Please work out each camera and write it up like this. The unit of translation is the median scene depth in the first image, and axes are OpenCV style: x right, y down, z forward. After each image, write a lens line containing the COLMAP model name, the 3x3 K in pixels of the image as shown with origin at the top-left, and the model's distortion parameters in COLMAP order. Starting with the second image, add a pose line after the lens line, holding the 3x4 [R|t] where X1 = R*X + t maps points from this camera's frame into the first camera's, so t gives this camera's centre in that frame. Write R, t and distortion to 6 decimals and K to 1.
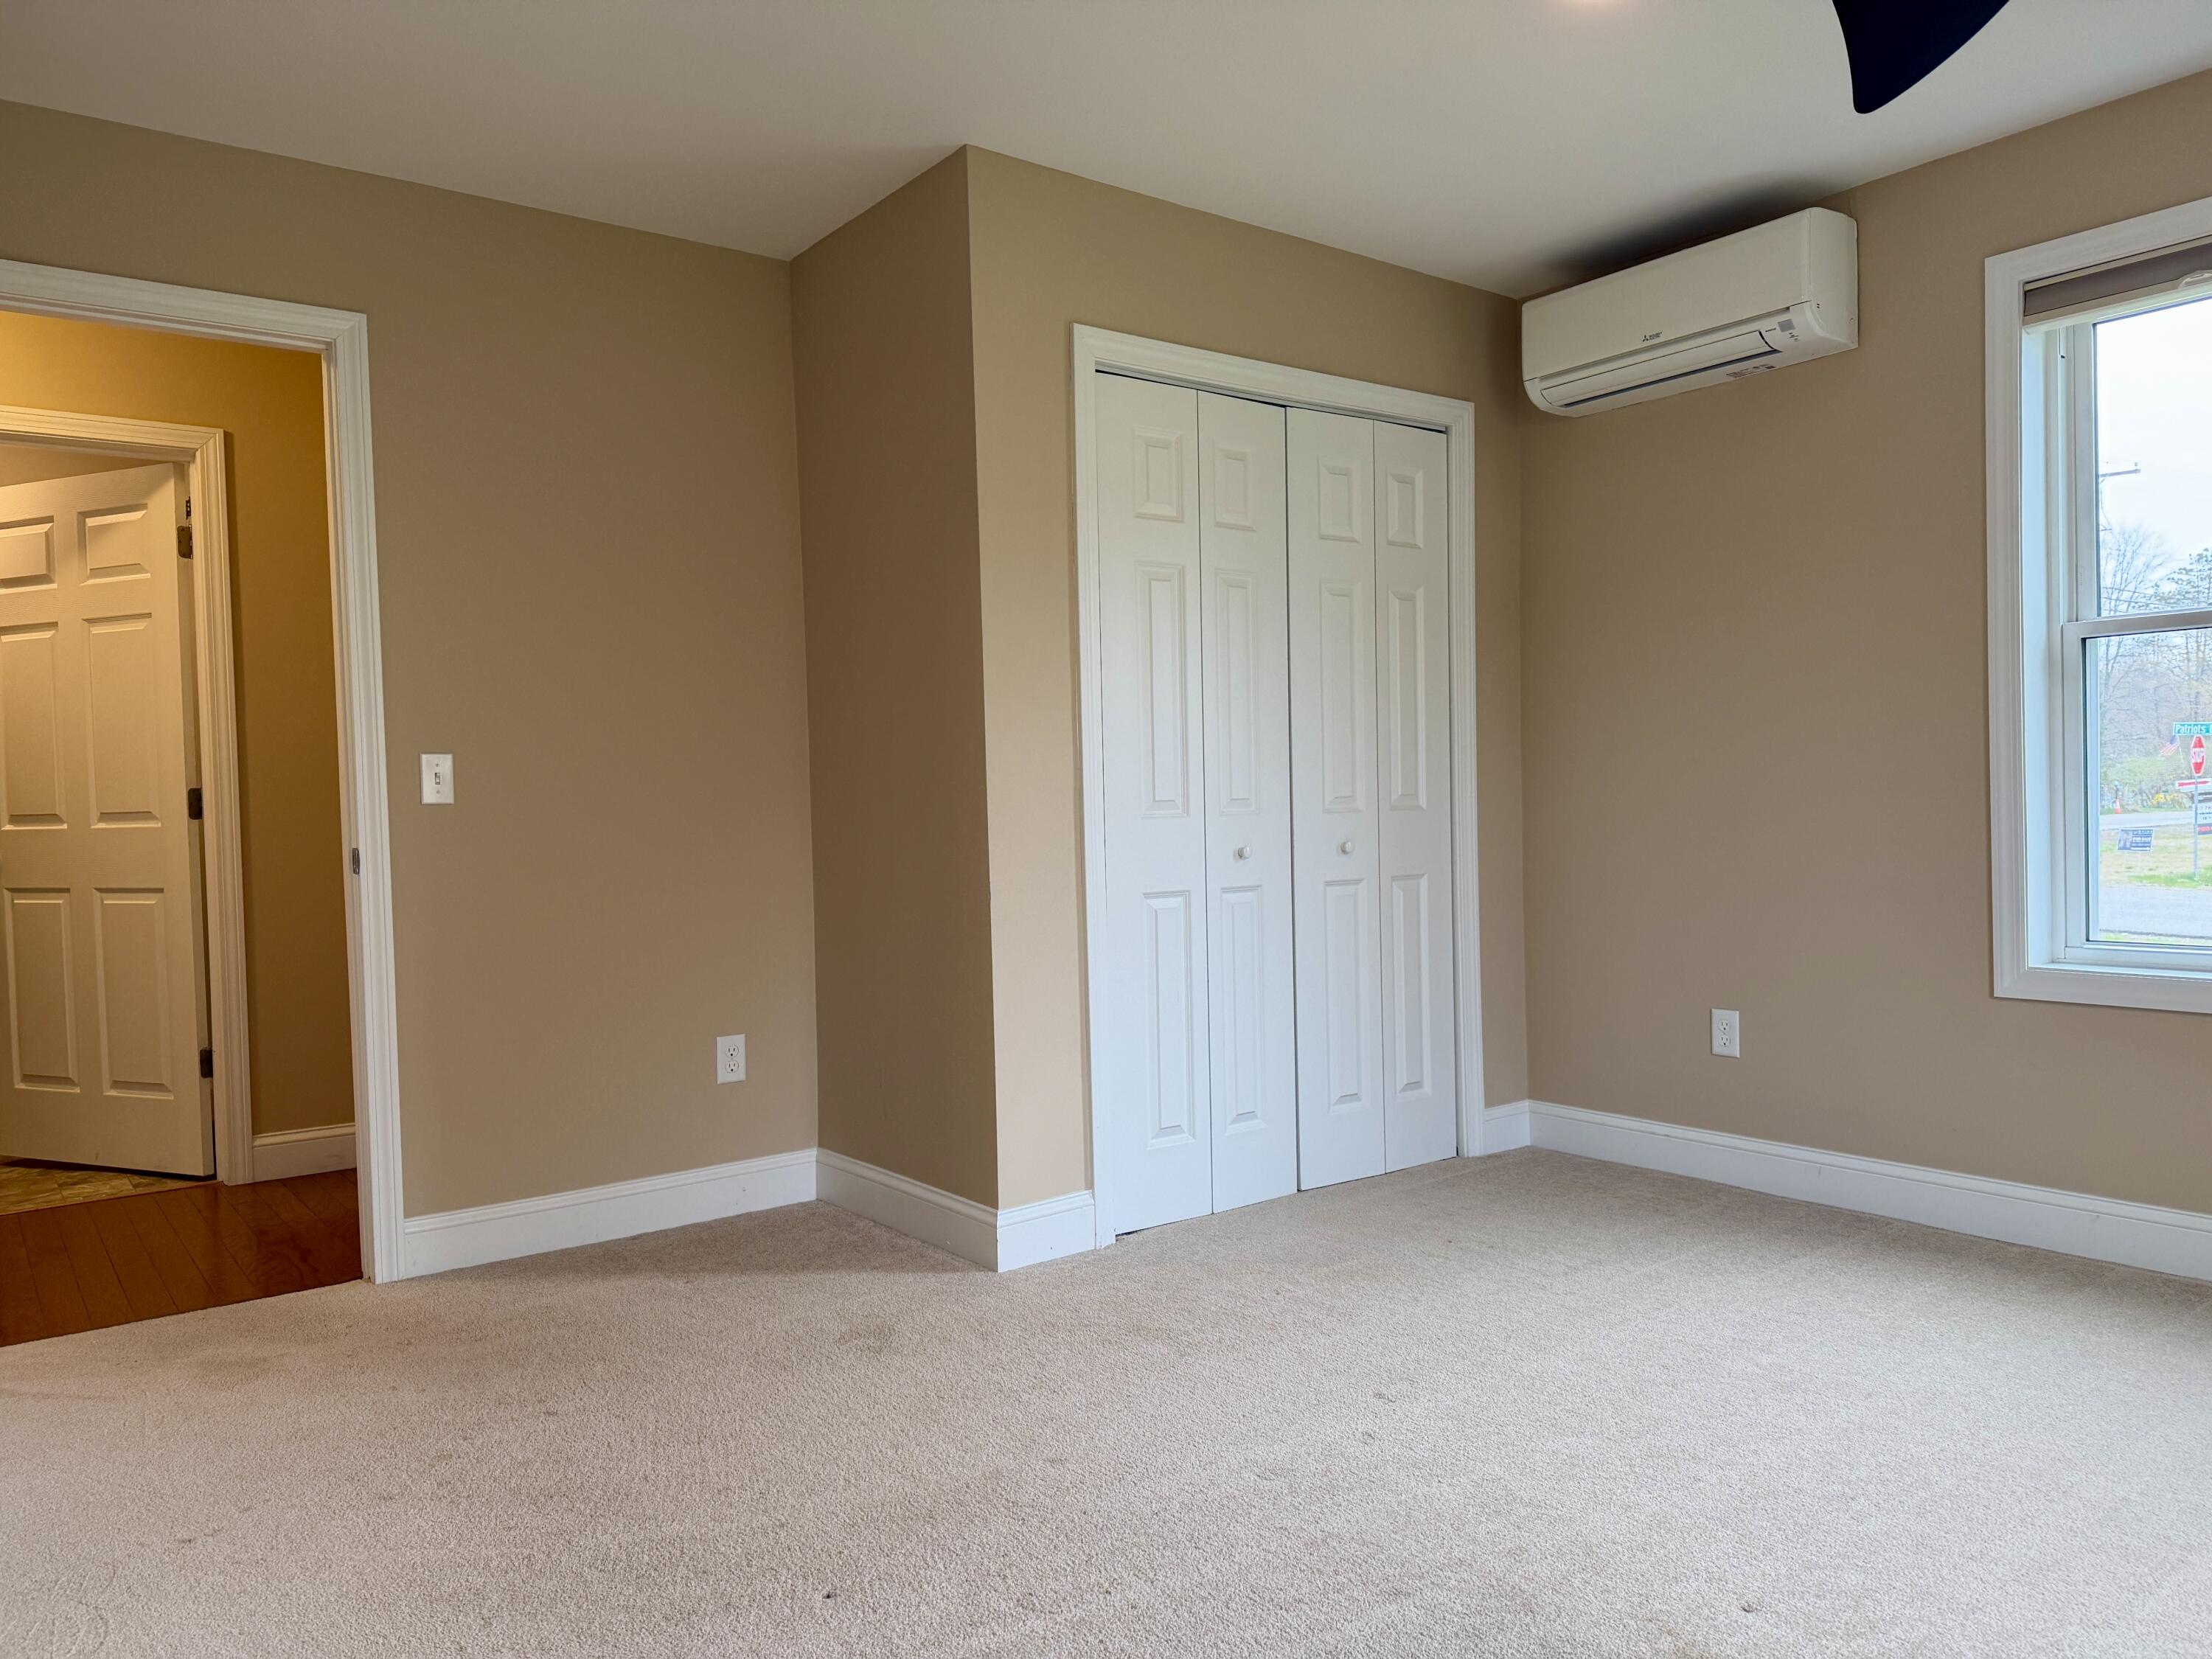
lens RADIAL K [[1546.2, 0, 1111.4], [0, 1546.2, 837.1], [0, 0, 1]] dist [0.080266, -0.094981]
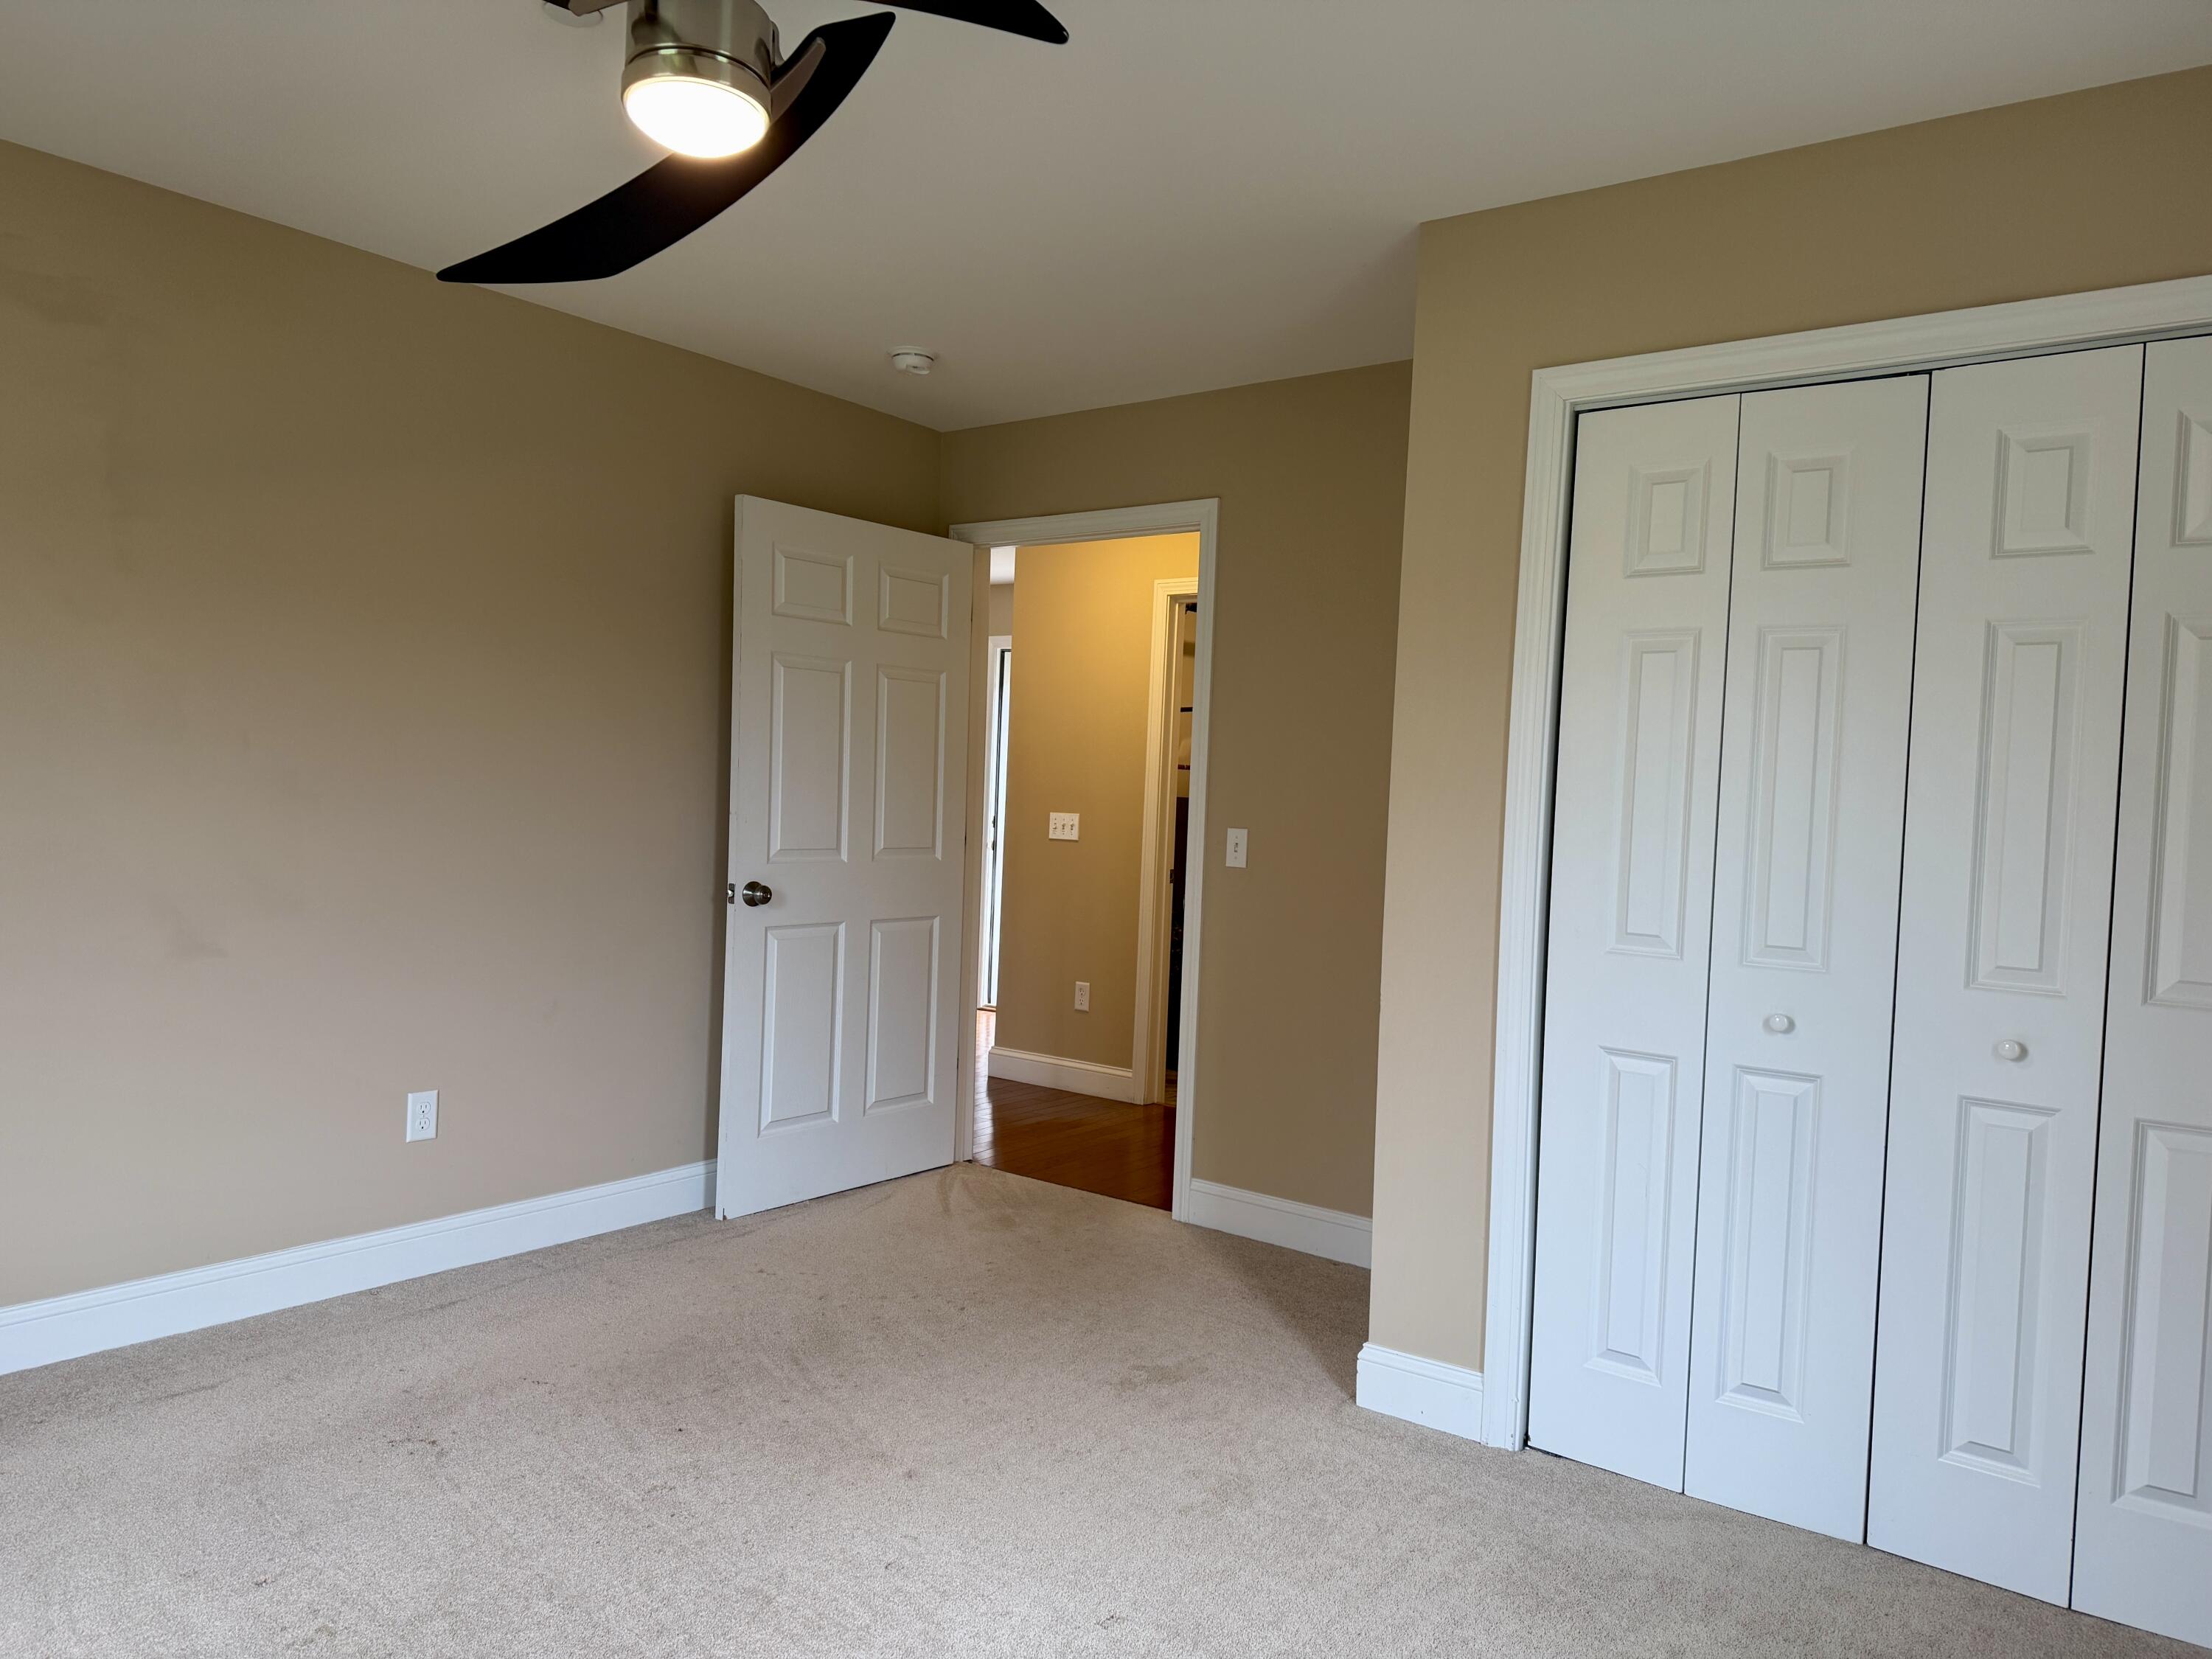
lens RADIAL K [[1546.2, 0, 1114.5], [0, 1546.2, 828.5], [0, 0, 1]] dist [0.080266, -0.094981]
pose [[0.256366, 0.054728, -0.965029, 0.726050], [-0.066654, 0.997020, 0.038836, -0.090345], [0.964279, 0.054367, 0.259250, 0.539815]]
